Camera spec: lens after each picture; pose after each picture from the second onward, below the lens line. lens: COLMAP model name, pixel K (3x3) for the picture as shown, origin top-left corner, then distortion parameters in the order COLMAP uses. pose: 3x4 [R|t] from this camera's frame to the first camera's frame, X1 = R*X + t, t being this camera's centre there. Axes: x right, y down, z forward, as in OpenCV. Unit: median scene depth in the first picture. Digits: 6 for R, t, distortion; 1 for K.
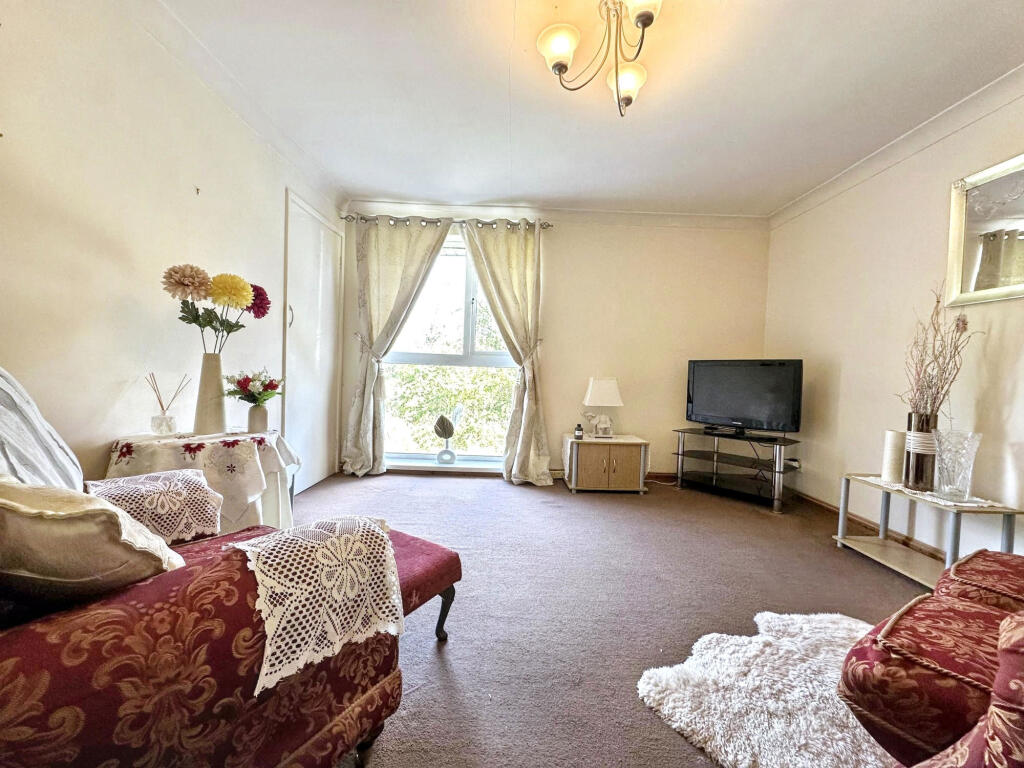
lens RADIAL K [[409.0, 0, 512.0], [0, 409.0, 384.0], [0, 0, 1]] dist [-0.002198, -0.000009]
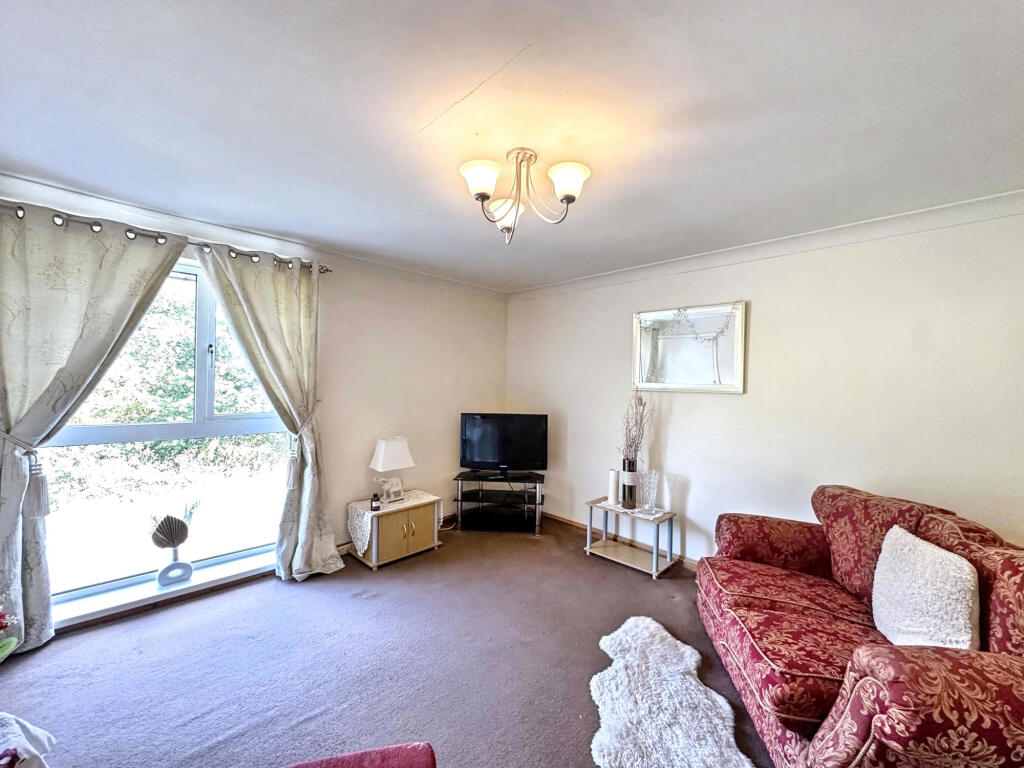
lens RADIAL K [[409.0, 0, 512.0], [0, 409.0, 384.0], [0, 0, 1]] dist [-0.002198, -0.000009]
pose [[0.713526, -0.025141, 0.700178, -0.254474], [0.027150, 0.999598, 0.008223, -0.148038], [-0.700103, 0.013142, 0.713921, 0.111034]]
